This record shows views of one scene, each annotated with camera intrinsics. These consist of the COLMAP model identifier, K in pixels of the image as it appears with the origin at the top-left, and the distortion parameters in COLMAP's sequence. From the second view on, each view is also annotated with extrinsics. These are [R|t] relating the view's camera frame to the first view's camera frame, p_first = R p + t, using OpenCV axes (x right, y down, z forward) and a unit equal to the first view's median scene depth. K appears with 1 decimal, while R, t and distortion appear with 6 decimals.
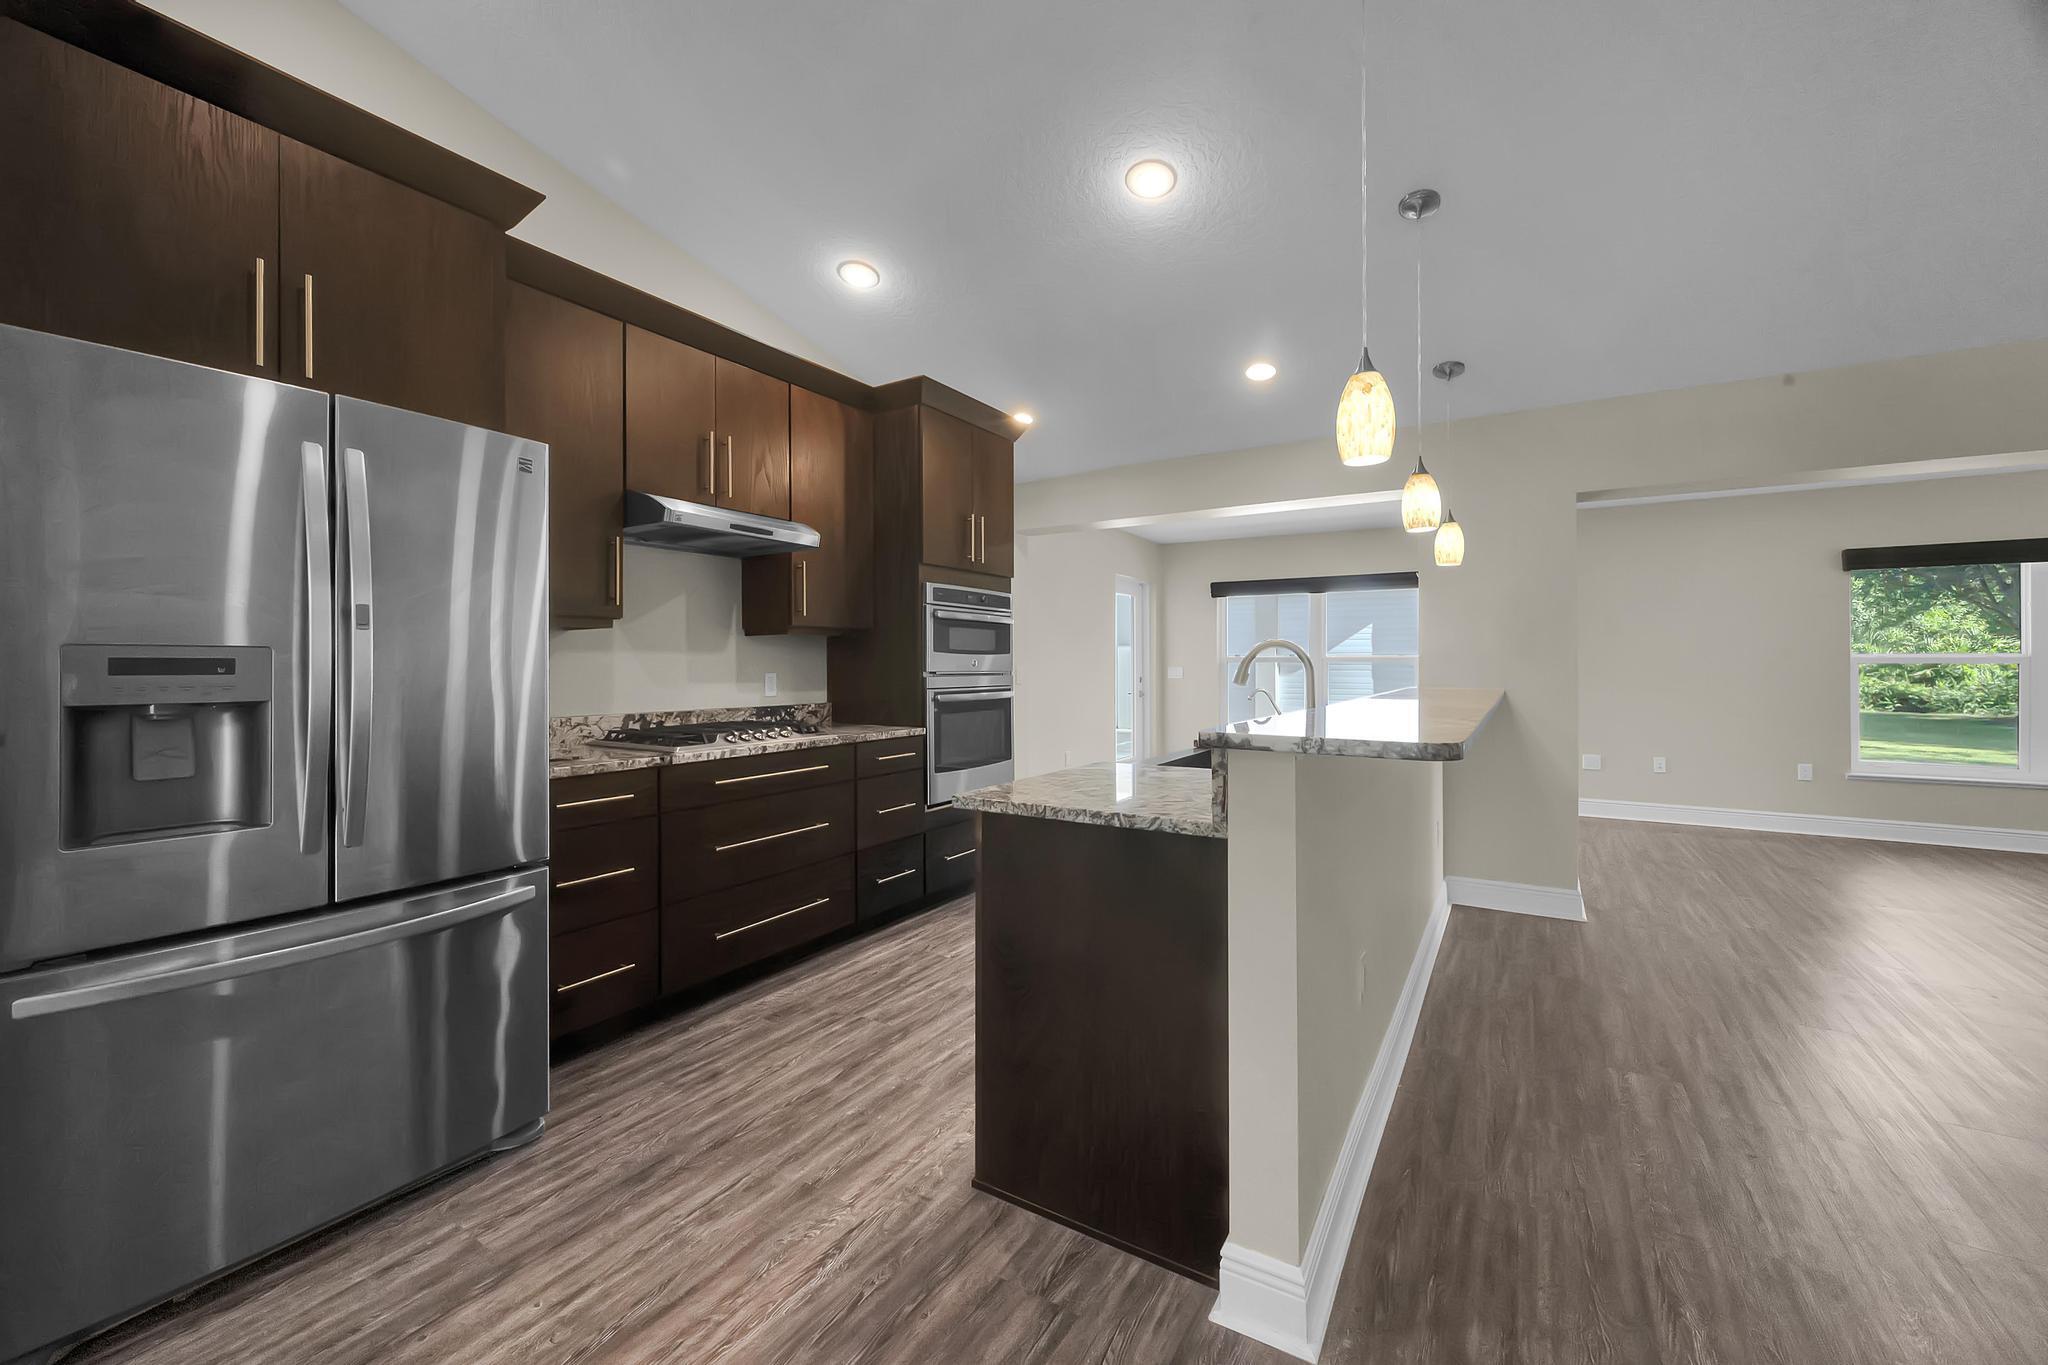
lens RADIAL K [[799.5, 0, 1020.9], [0, 799.5, 669.0], [0, 0, 1]] dist [-0.001851, 0.000306]
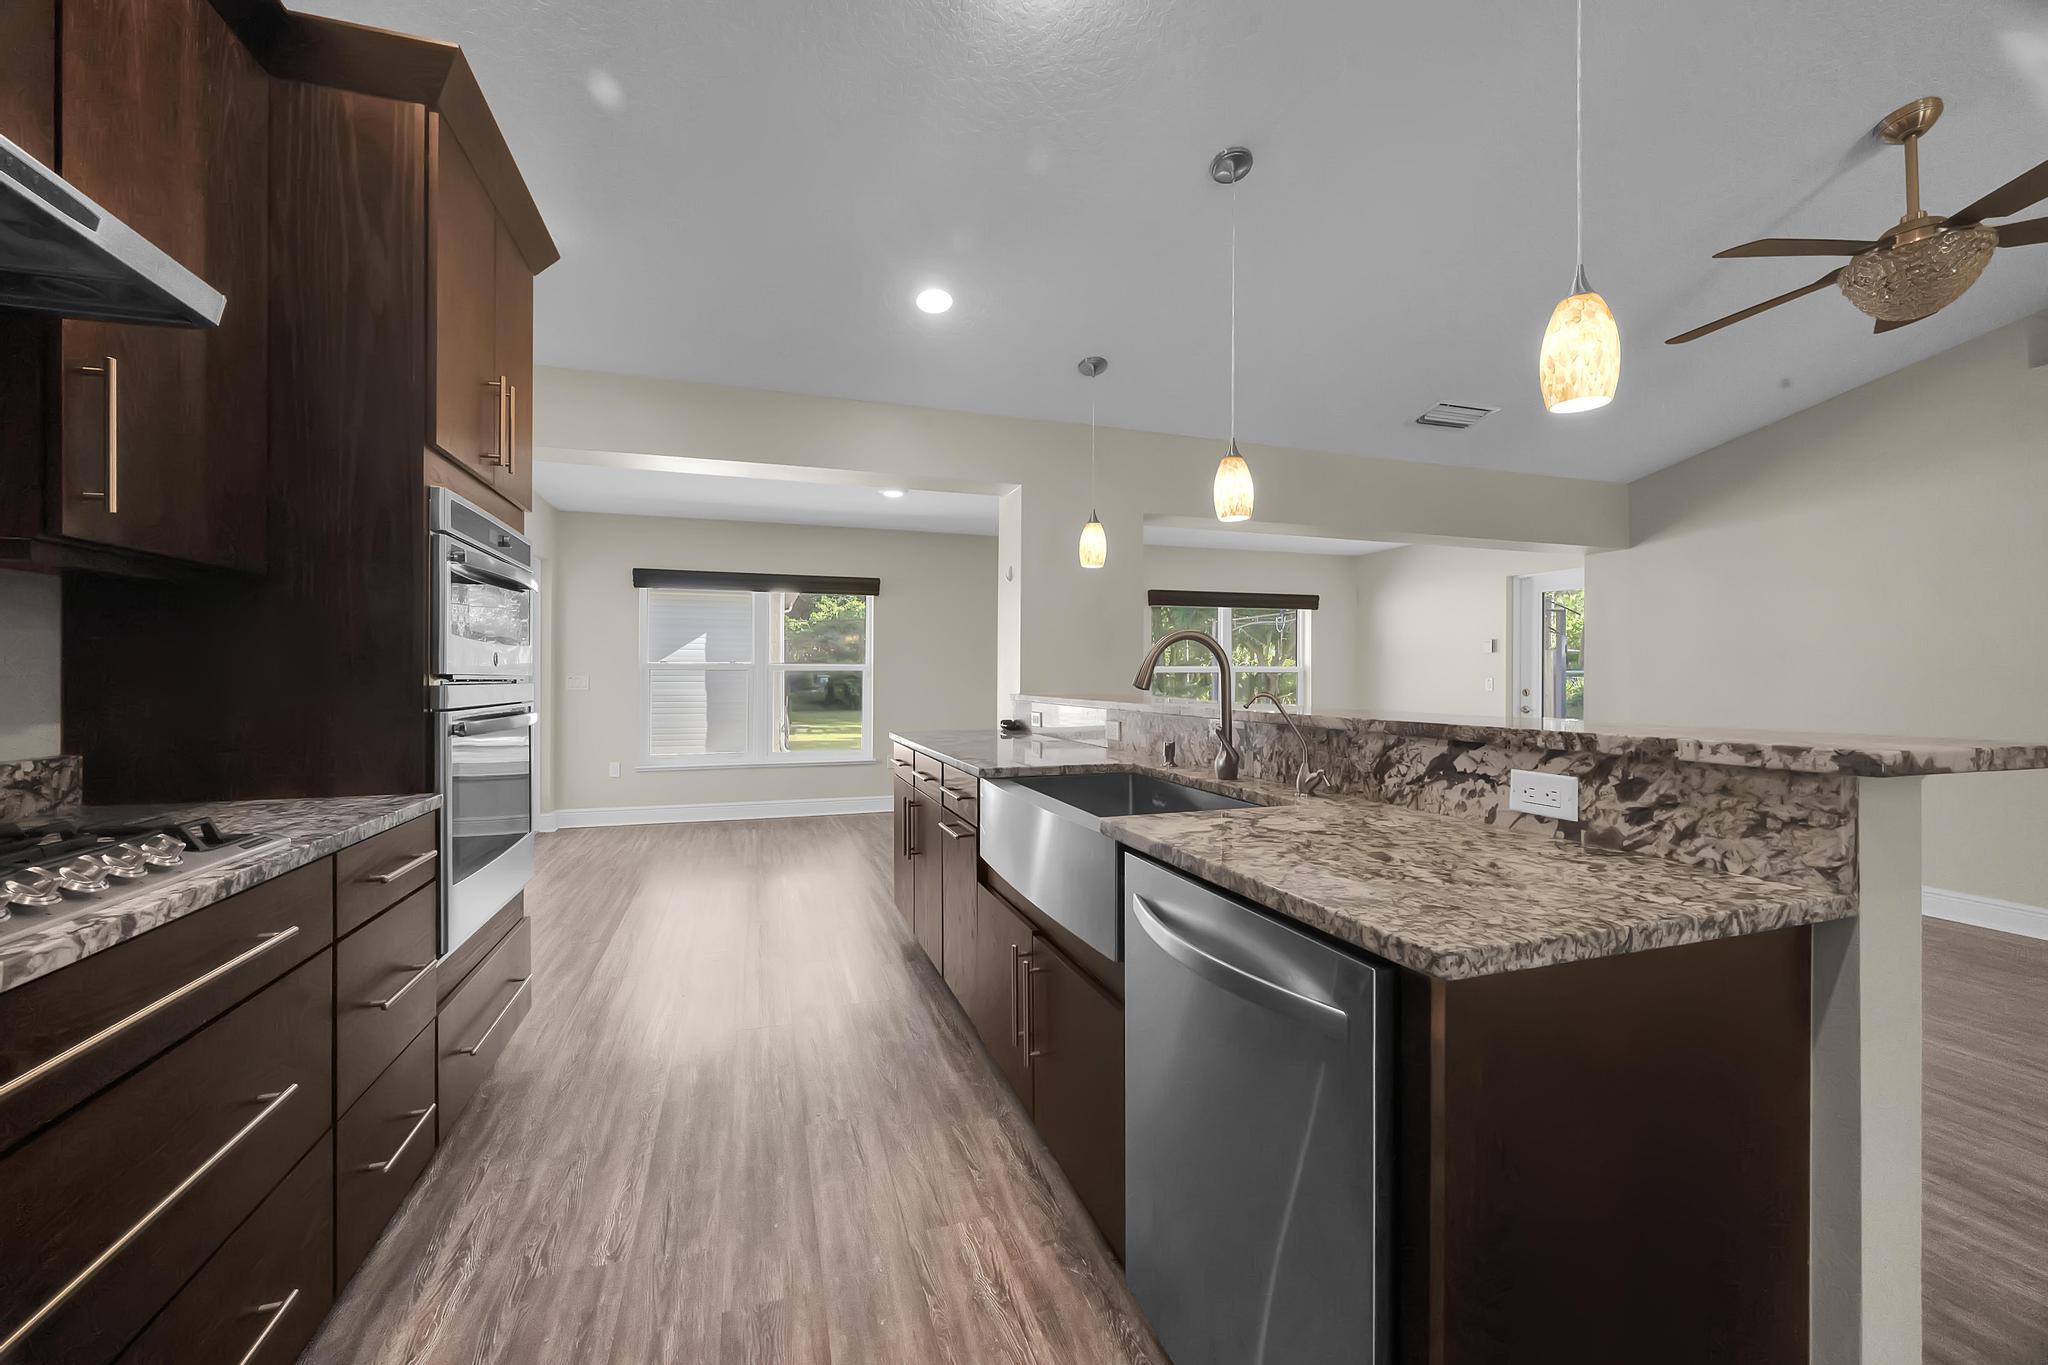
lens RADIAL K [[799.5, 0, 1012.1], [0, 799.5, 675.2], [0, 0, 1]] dist [-0.001851, 0.000306]
pose [[0.643580, 0.001856, 0.765376, -0.266675], [0.003915, 0.999976, -0.005717, 0.008031], [-0.765369, 0.006675, 0.643558, 0.440286]]
